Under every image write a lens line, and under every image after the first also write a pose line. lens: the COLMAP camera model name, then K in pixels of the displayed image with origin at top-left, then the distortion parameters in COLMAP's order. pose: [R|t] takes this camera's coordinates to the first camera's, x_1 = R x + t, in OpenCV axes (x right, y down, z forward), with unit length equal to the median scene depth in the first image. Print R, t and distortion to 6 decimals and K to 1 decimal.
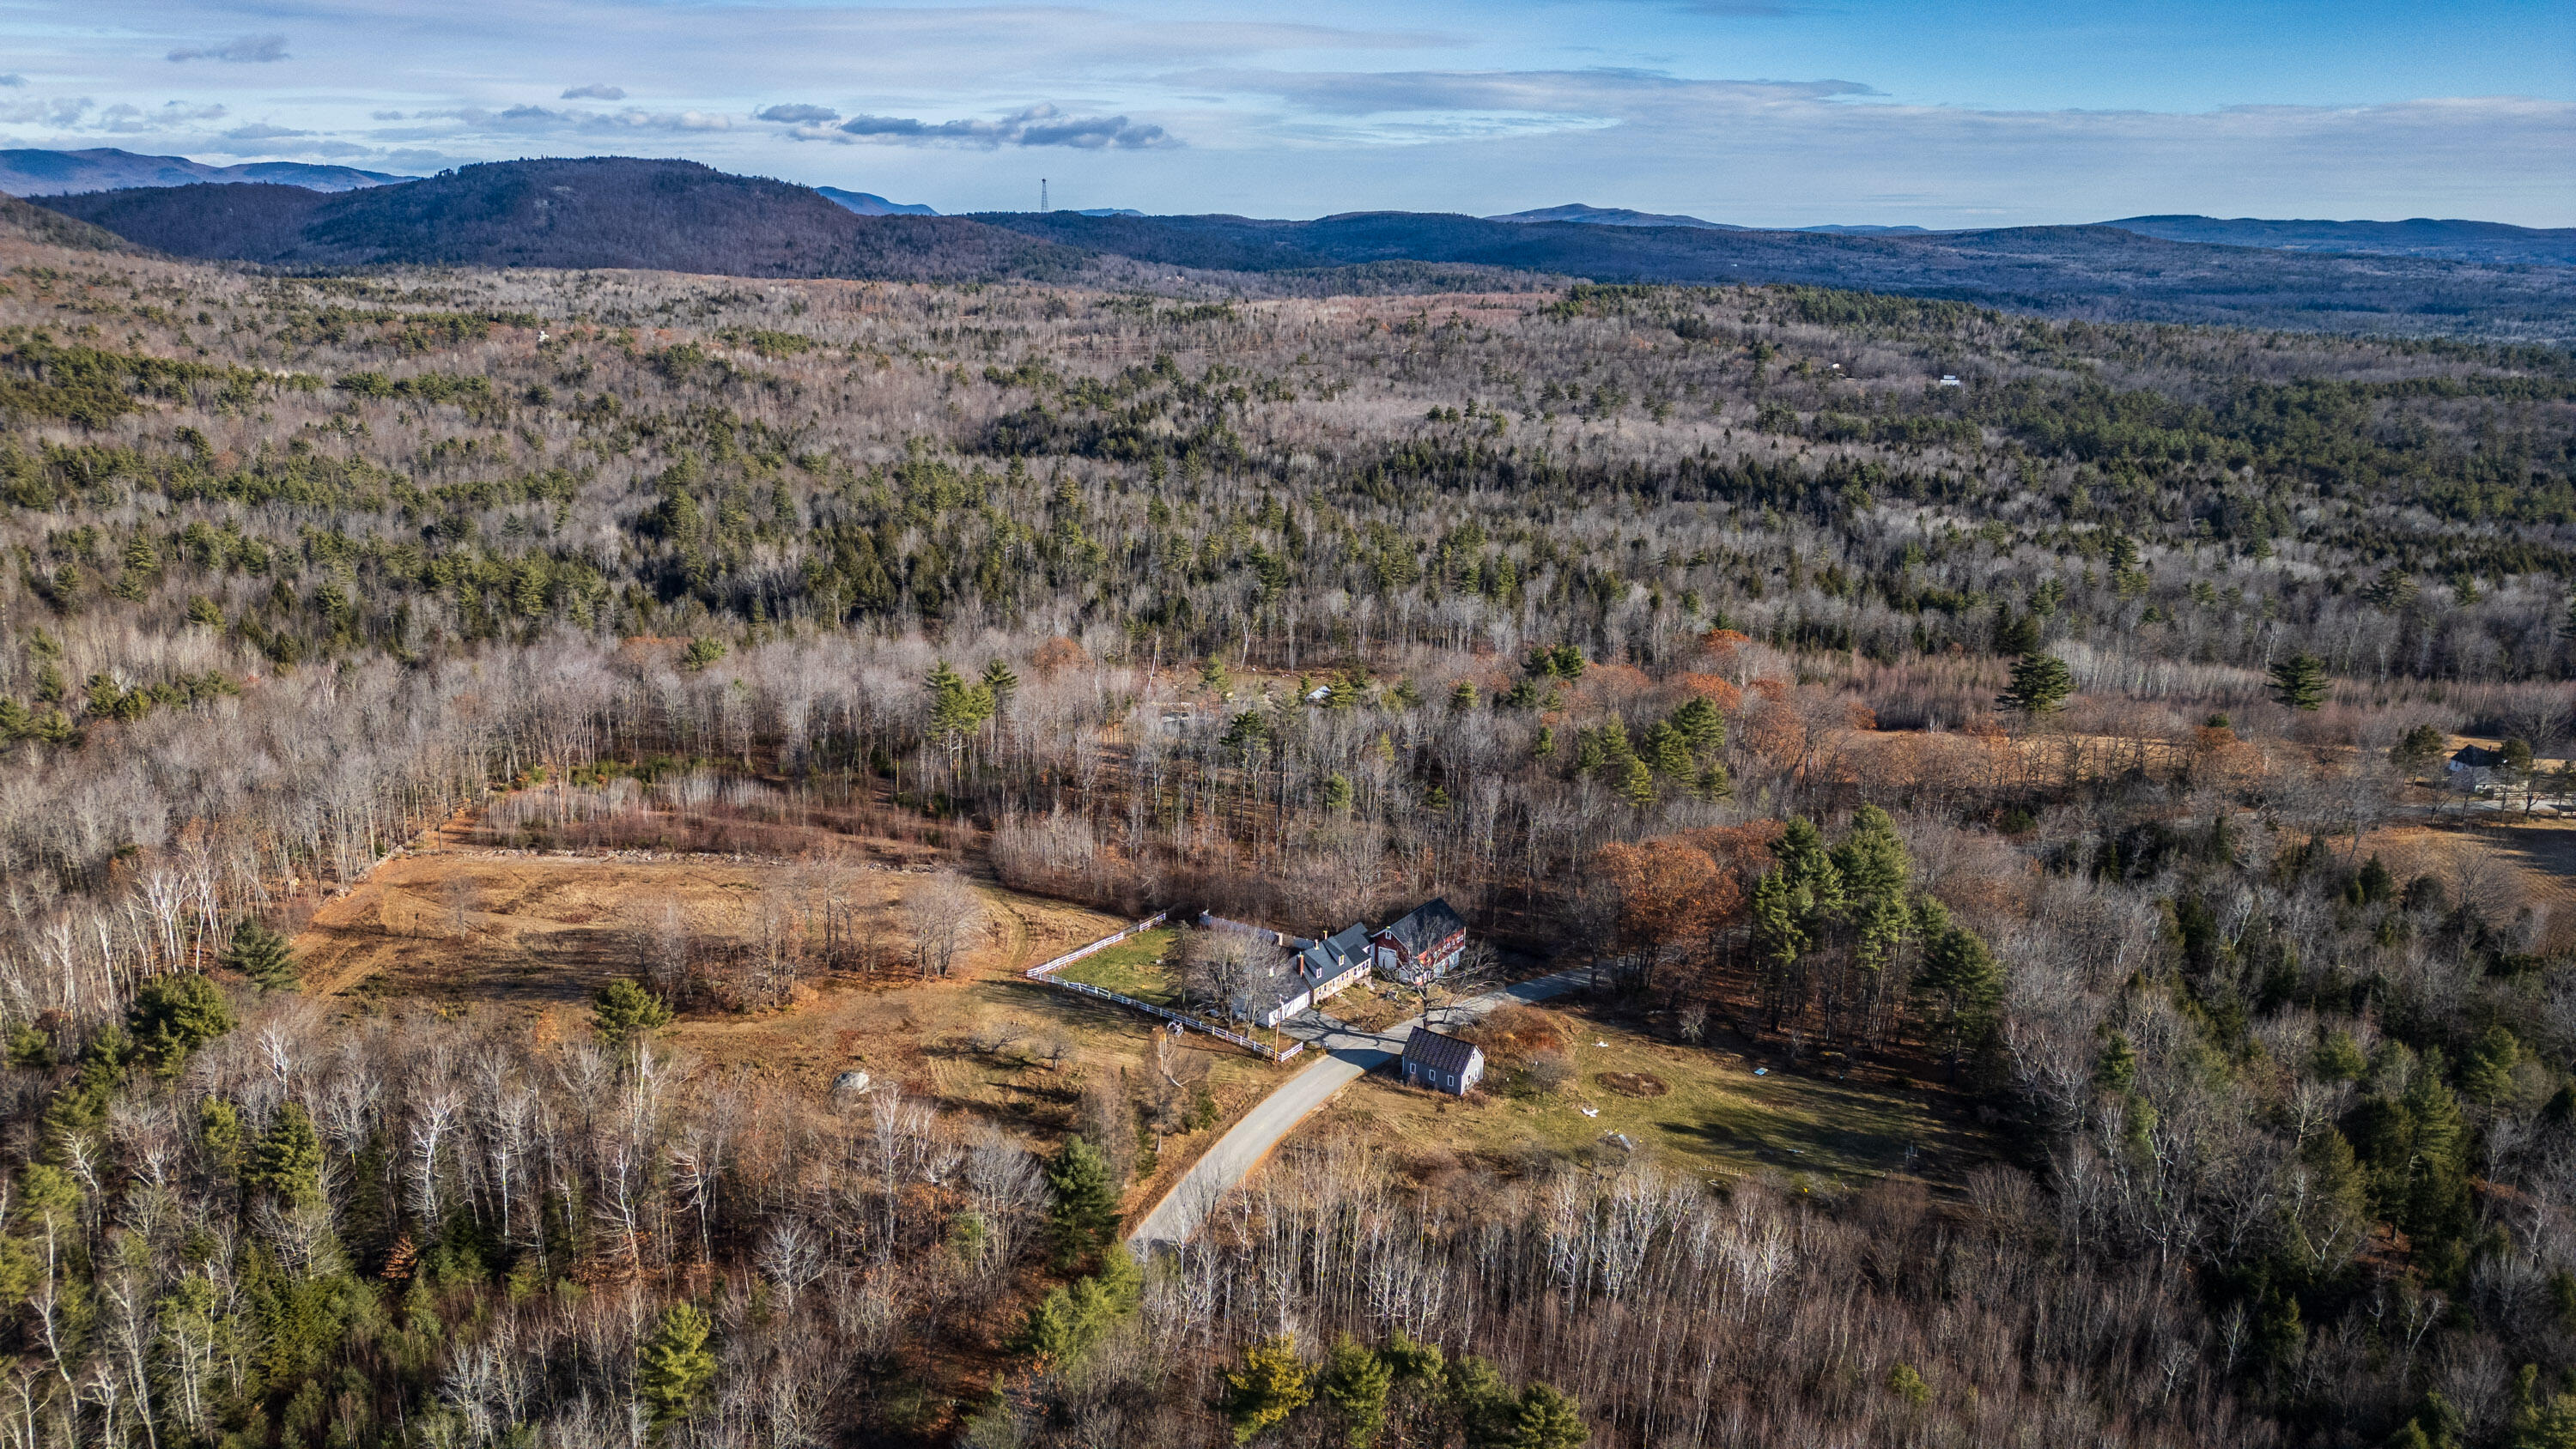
lens RADIAL K [[1800.0, 0, 1272.5], [0, 1800.0, 747.2], [0, 0, 1]] dist [0.082551, -0.077825]
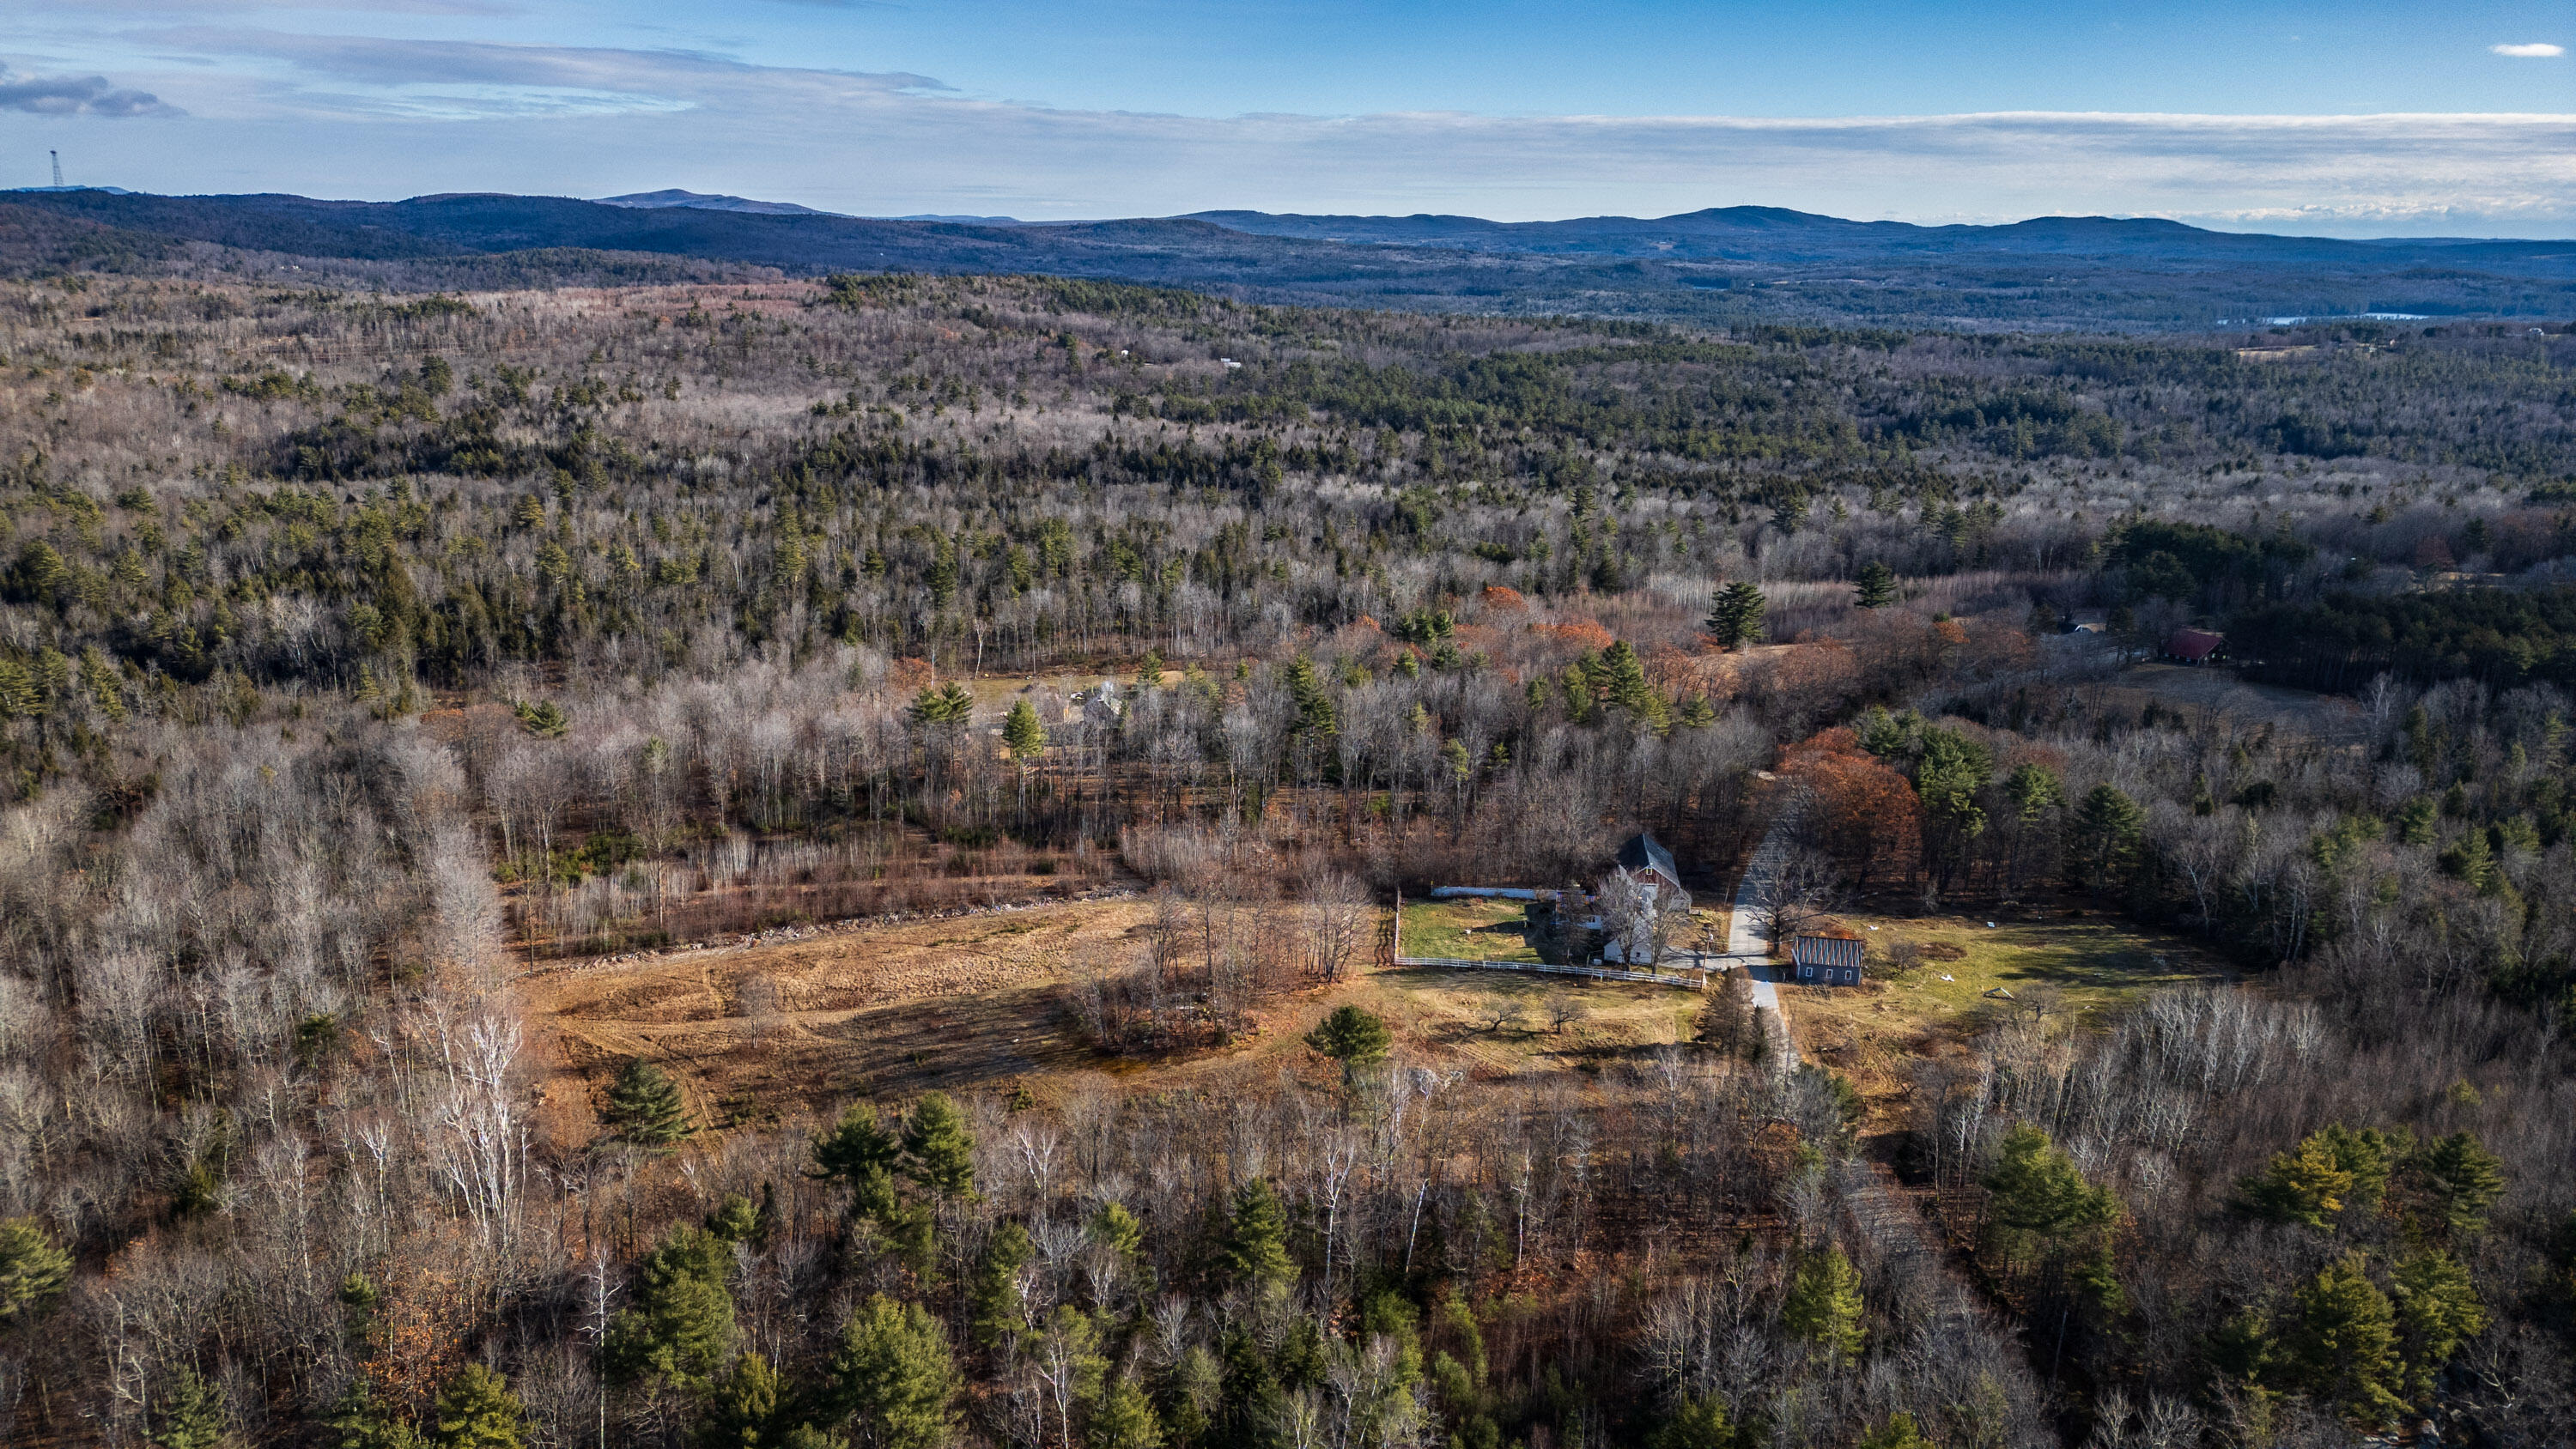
lens RADIAL K [[1800.0, 0, 1281.3], [0, 1800.0, 734.9], [0, 0, 1]] dist [0.082551, -0.077825]
pose [[0.887762, -0.126756, 0.442506, -0.138834], [0.126790, 0.991487, 0.029645, -0.008977], [-0.442496, 0.029787, 0.896276, 0.023307]]
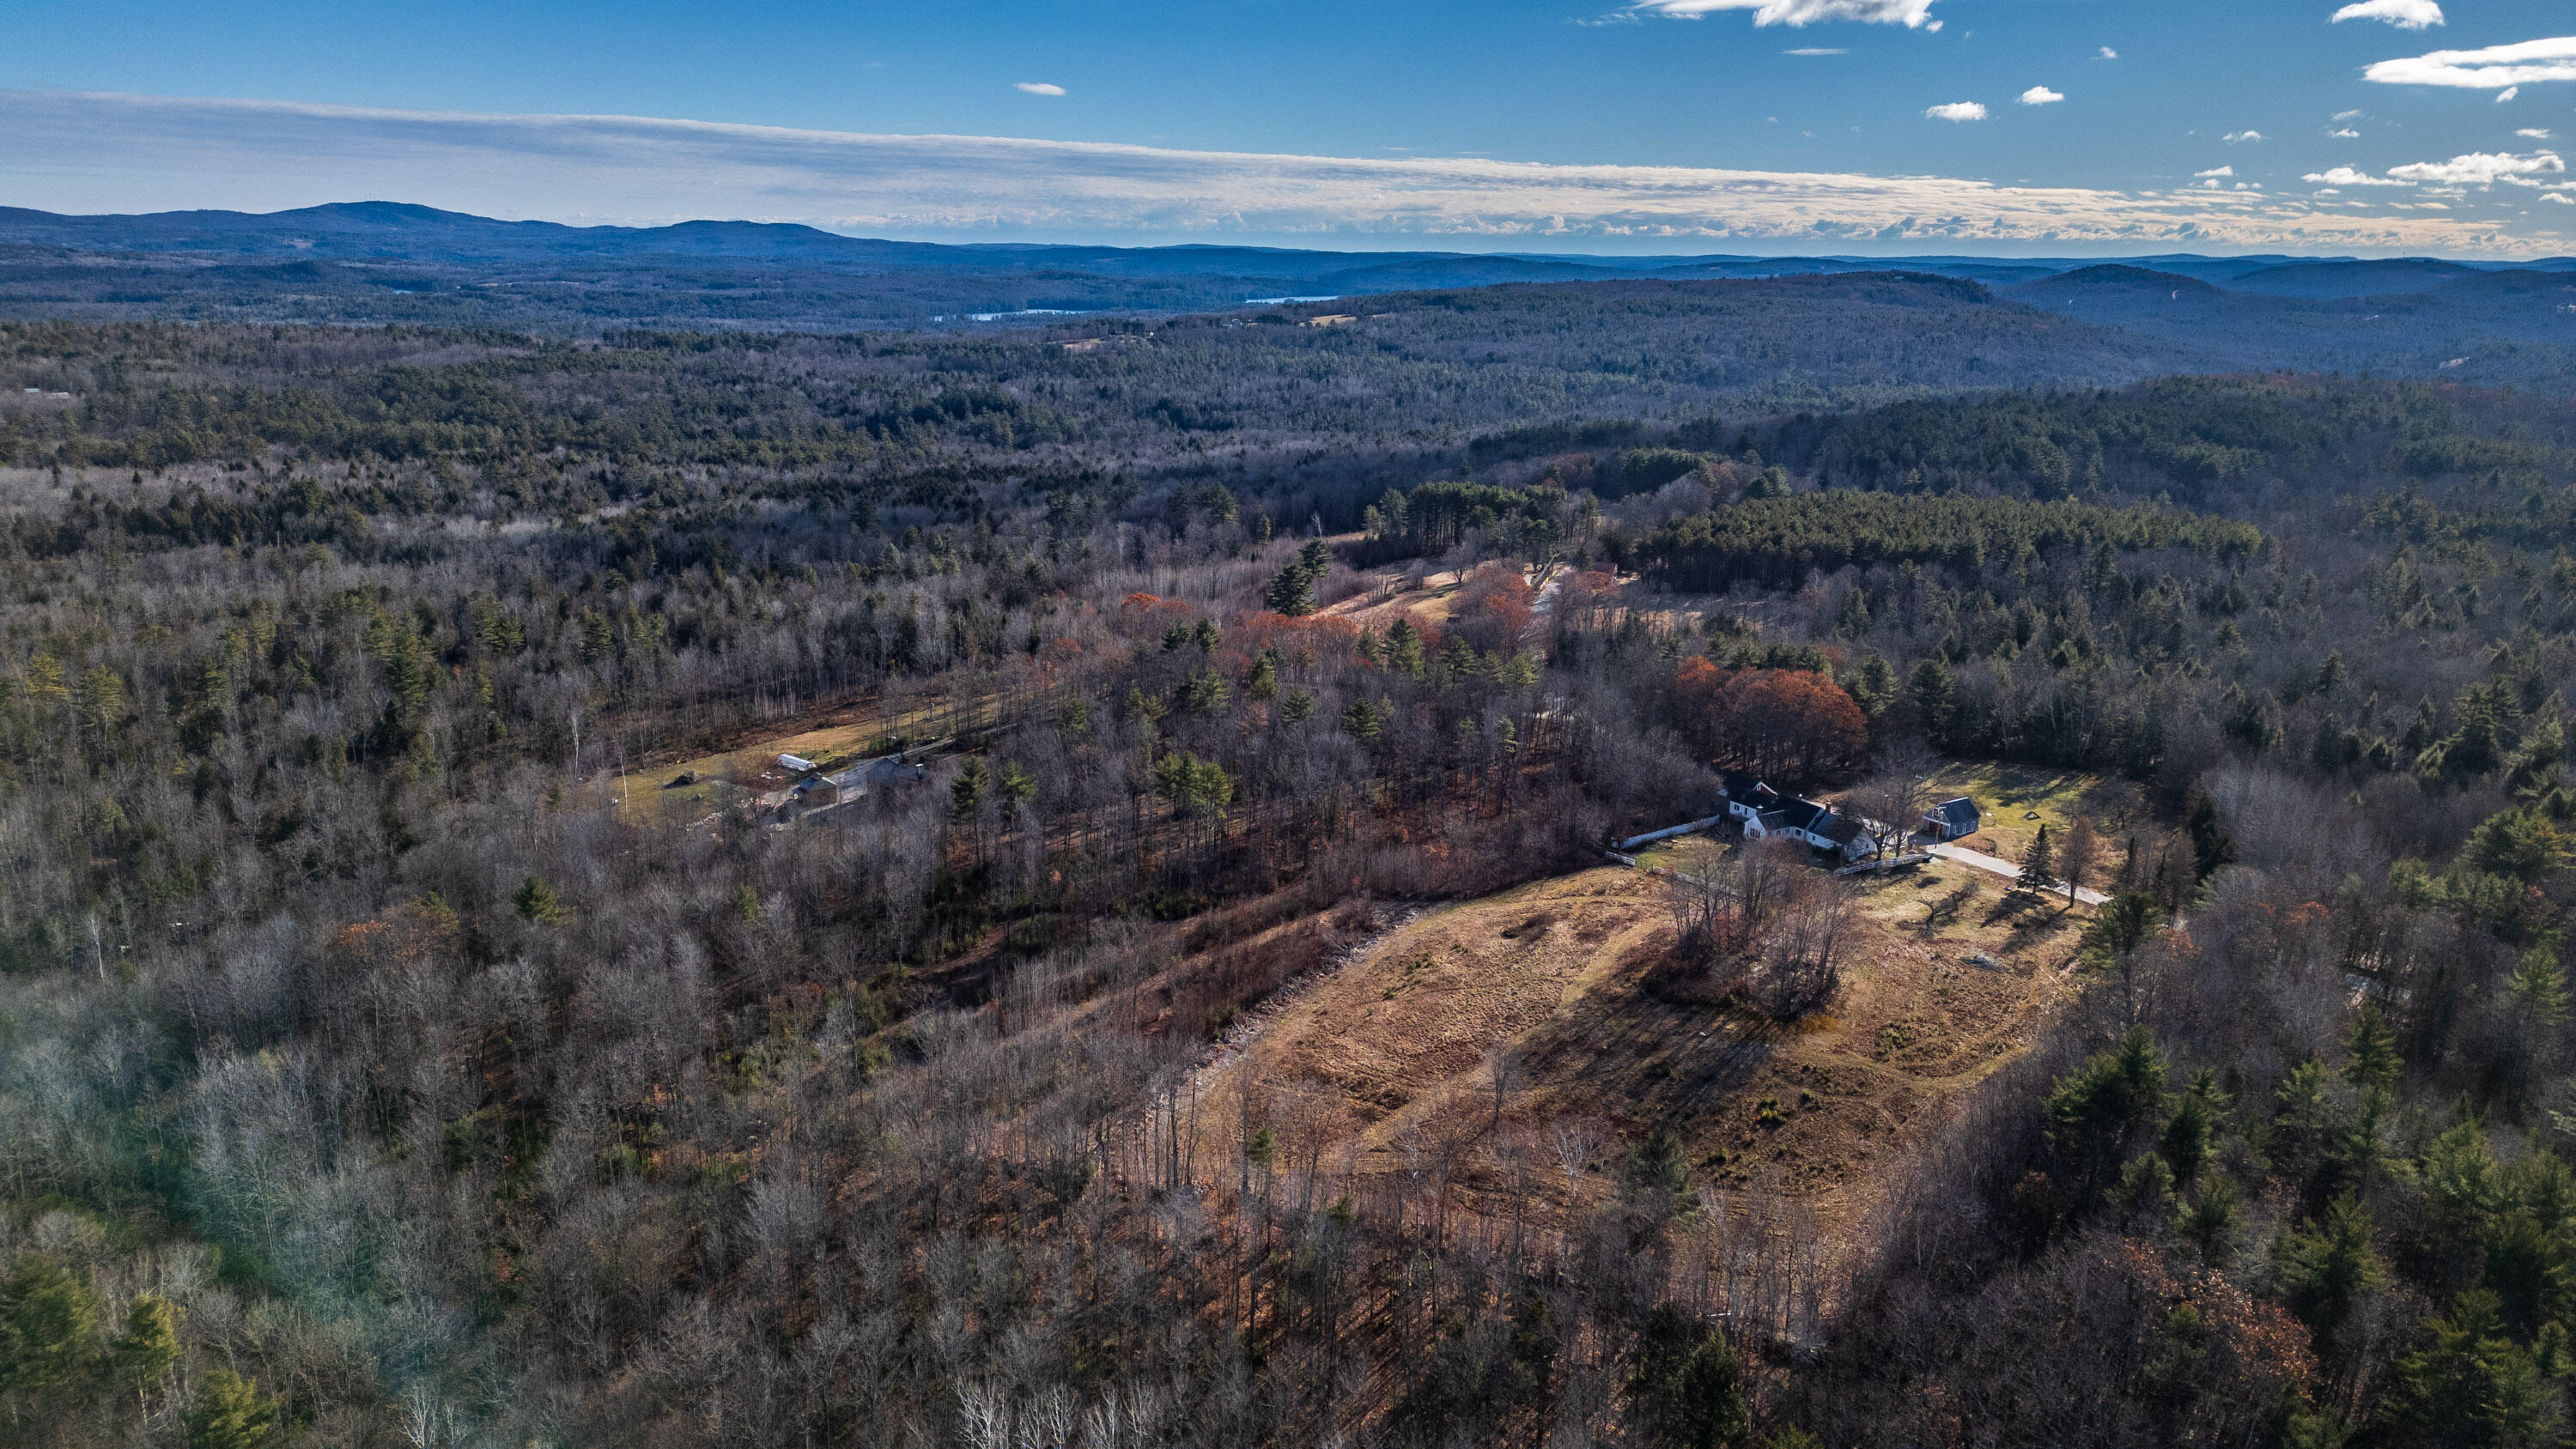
lens RADIAL K [[1800.0, 0, 1280.9], [0, 1800.0, 726.0], [0, 0, 1]] dist [0.082551, -0.077825]
pose [[0.381547, -0.246625, 0.890841, -0.278079], [0.249595, 0.955438, 0.157607, -0.052533], [-0.890013, 0.162215, 0.426101, 0.167111]]
